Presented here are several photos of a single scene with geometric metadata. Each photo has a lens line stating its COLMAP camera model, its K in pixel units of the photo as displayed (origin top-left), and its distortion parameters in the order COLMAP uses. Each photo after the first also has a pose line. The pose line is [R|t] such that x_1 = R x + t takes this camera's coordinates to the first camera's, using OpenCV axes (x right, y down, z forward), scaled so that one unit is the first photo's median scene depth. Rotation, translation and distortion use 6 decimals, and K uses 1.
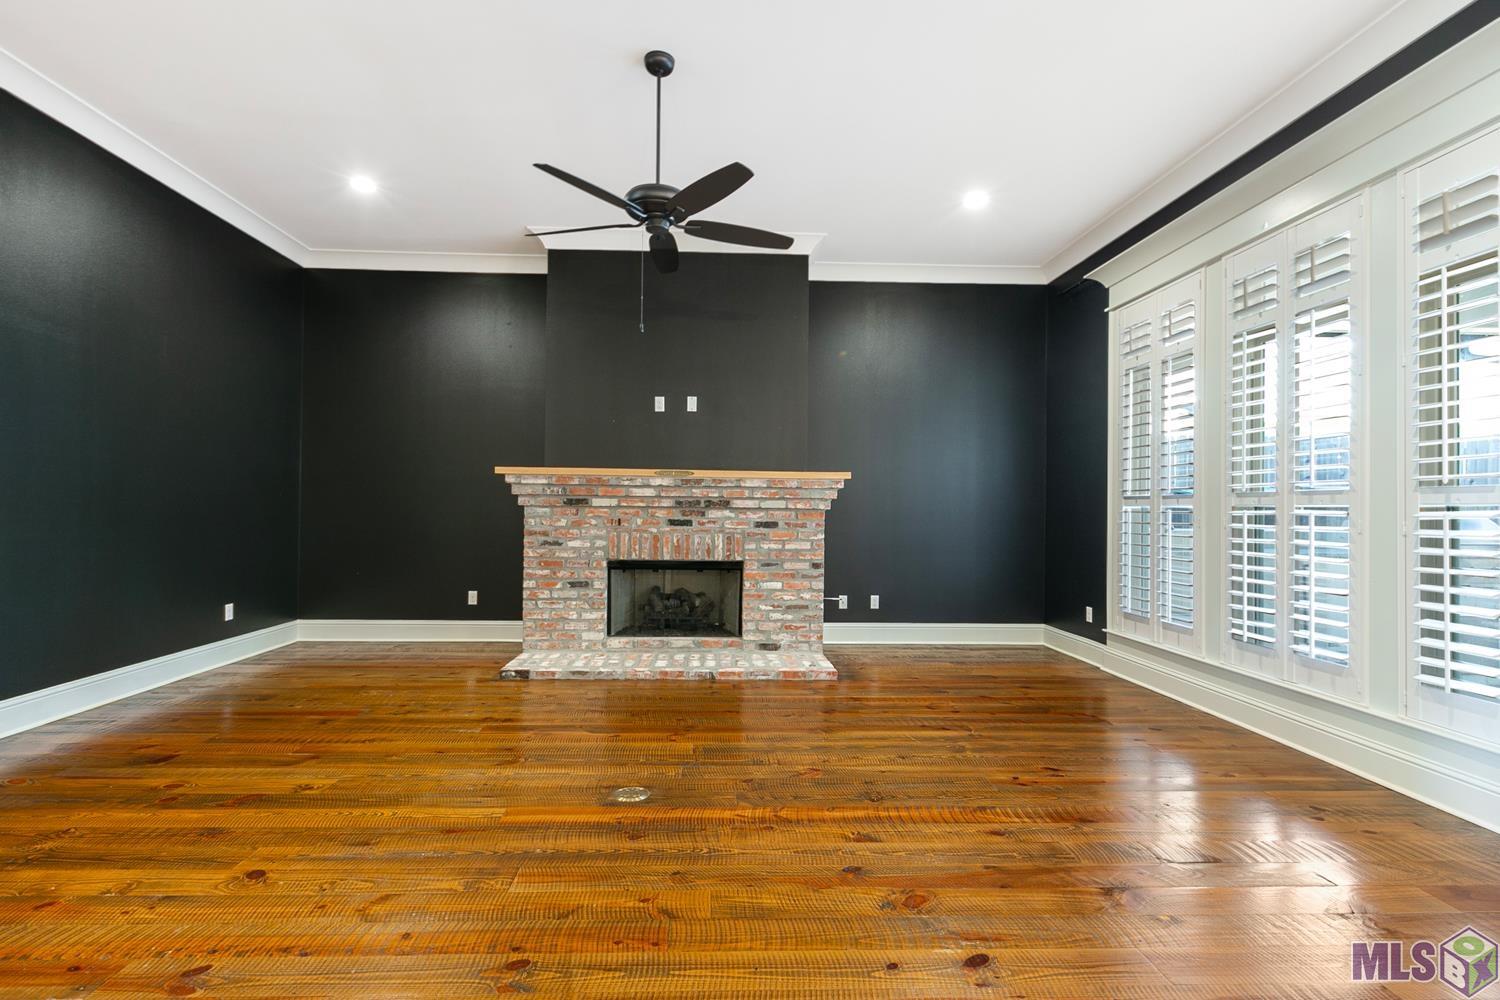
lens RADIAL K [[692.5, 0, 742.0], [0, 692.5, 503.4], [0, 0, 1]] dist [0.003174, 0.001013]
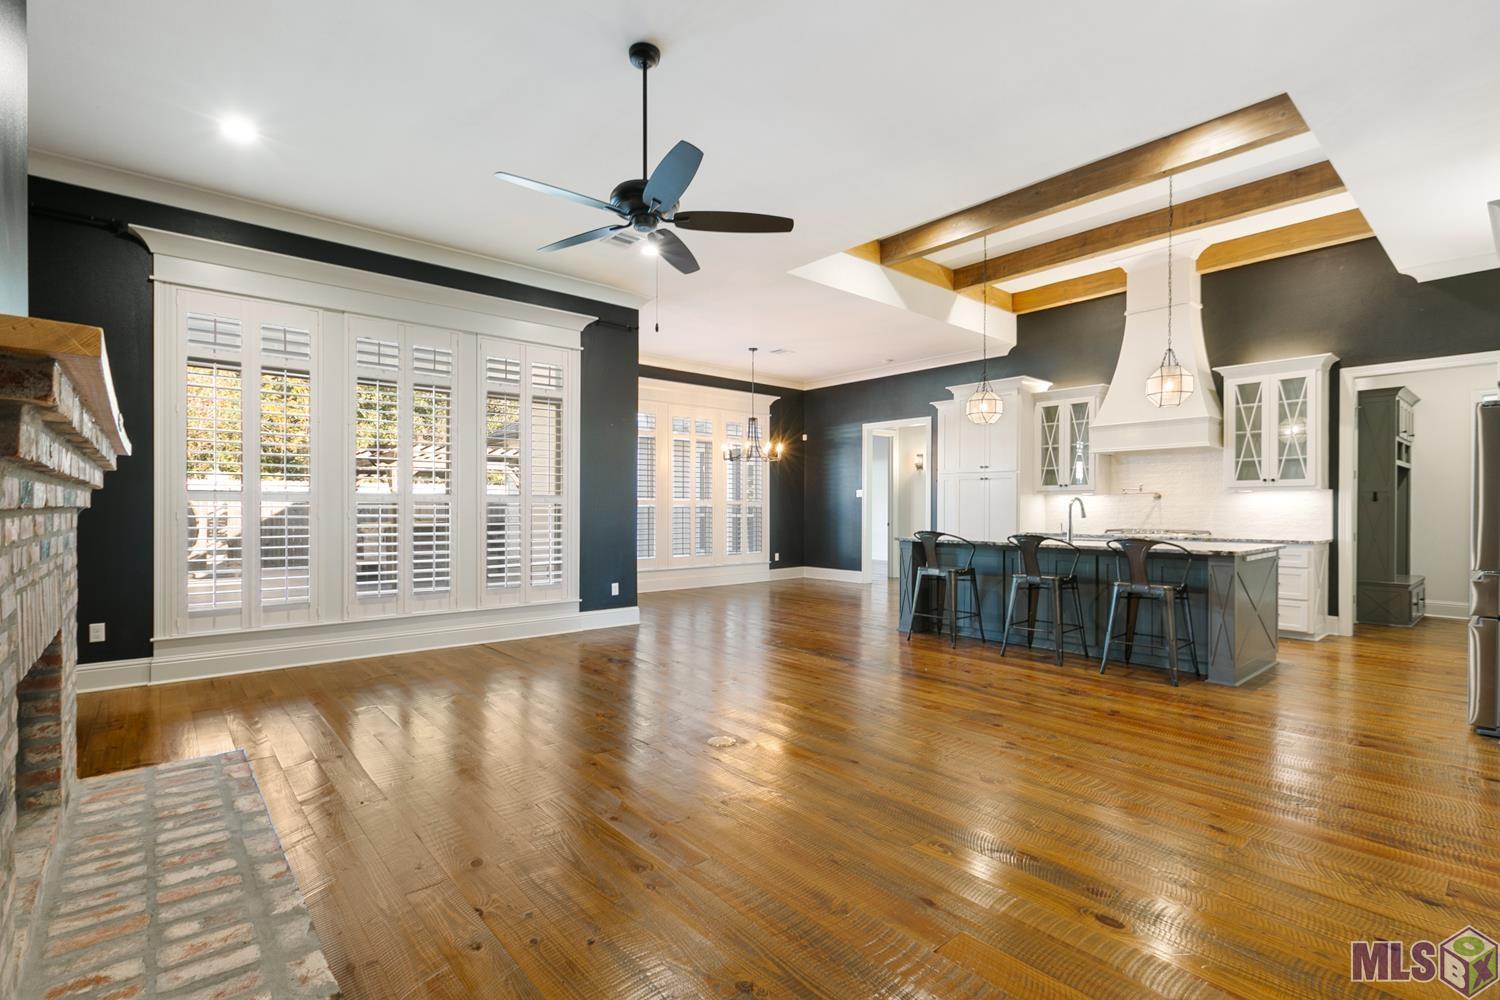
lens RADIAL K [[692.5, 0, 747.6], [0, 692.5, 506.4], [0, 0, 1]] dist [0.003174, 0.001013]
pose [[-0.636946, -0.010070, 0.770842, -0.658246], [-0.012539, 0.999918, 0.002702, 0.000494], [-0.770806, -0.007944, -0.637020, 1.003010]]
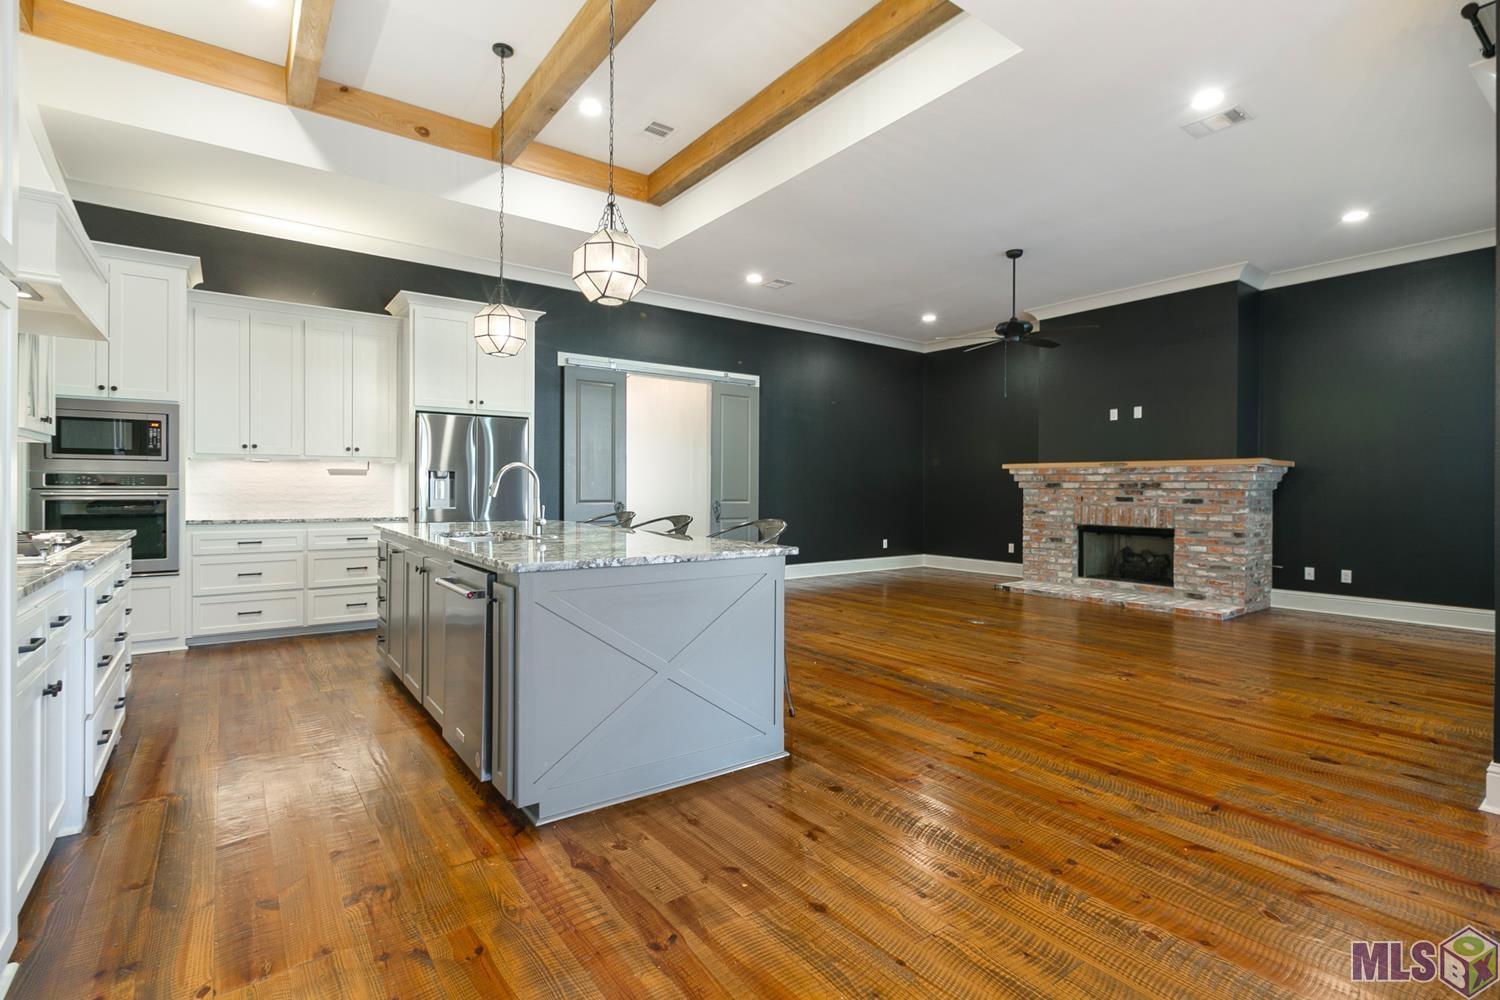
lens RADIAL K [[708.5, 0, 742.7], [0, 708.5, 490.4], [0, 0, 1]] dist [-0.000740, -0.002458]
pose [[0.565441, -0.005517, -0.824770, 0.652522], [0.006647, 0.999976, -0.002133, 0.007543], [0.824762, -0.004276, 0.565464, -0.439310]]
